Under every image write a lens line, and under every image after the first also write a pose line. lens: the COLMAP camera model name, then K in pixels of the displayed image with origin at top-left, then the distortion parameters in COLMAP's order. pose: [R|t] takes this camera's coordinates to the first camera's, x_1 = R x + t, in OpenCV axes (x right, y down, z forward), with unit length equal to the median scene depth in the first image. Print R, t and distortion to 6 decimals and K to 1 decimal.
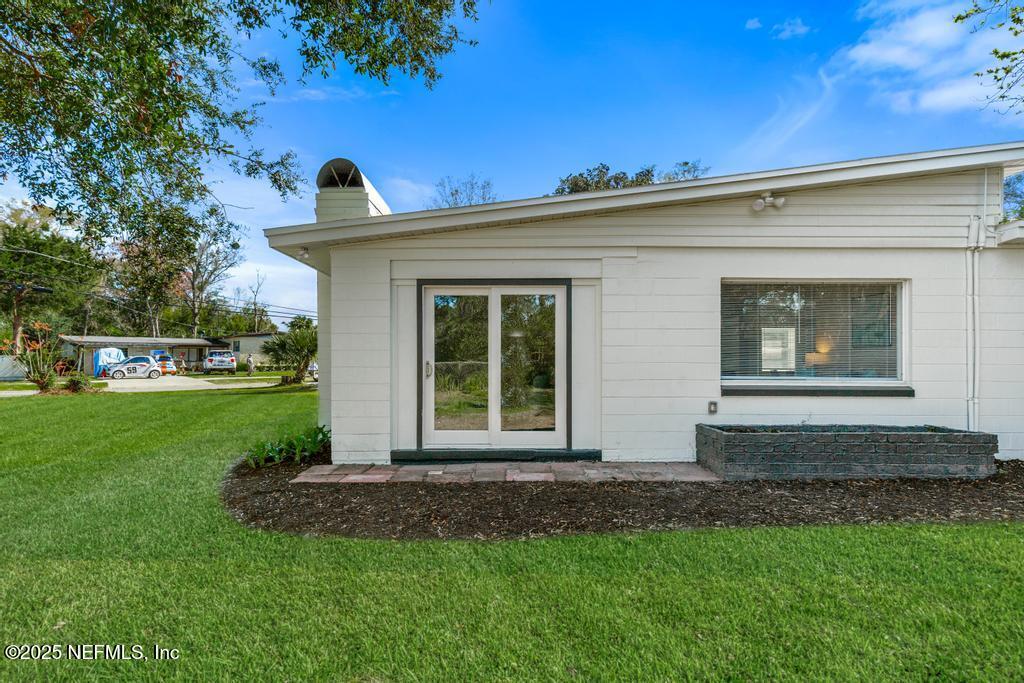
lens RADIAL K [[481.2, 0, 511.4], [0, 481.2, 374.1], [0, 0, 1]] dist [0.002078, -0.000471]
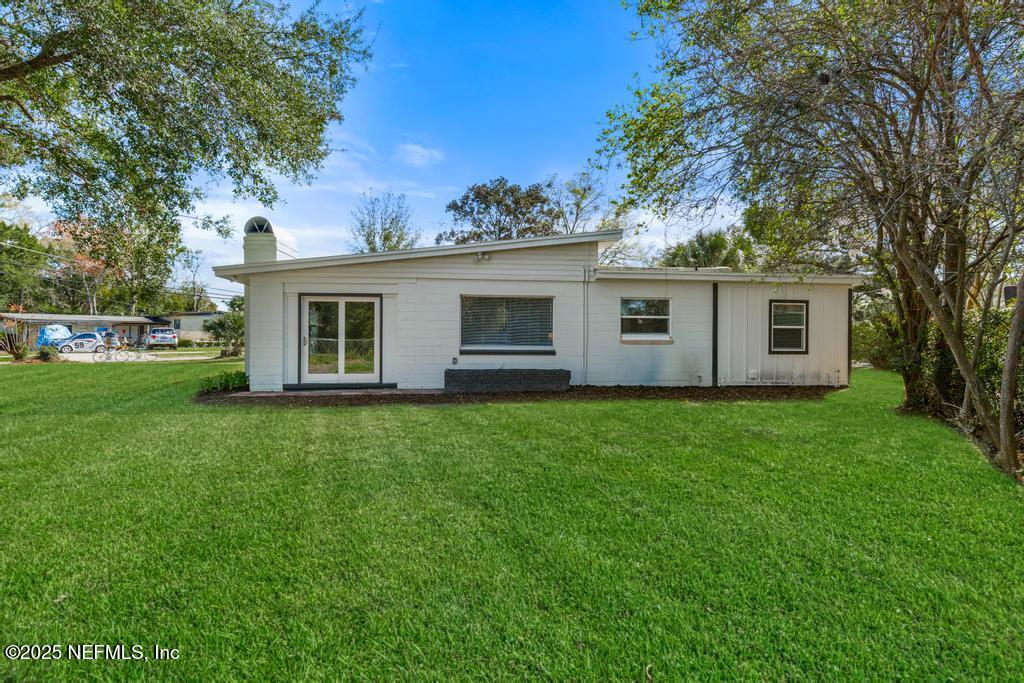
lens RADIAL K [[482.2, 0, 515.6], [0, 482.2, 344.1], [0, 0, 1]] dist [0.002968, 0.000267]
pose [[0.994597, 0.002282, 0.103791, 0.106775], [-0.000463, 0.999846, -0.017544, 0.008520], [-0.103815, 0.017401, 0.994444, -0.226800]]
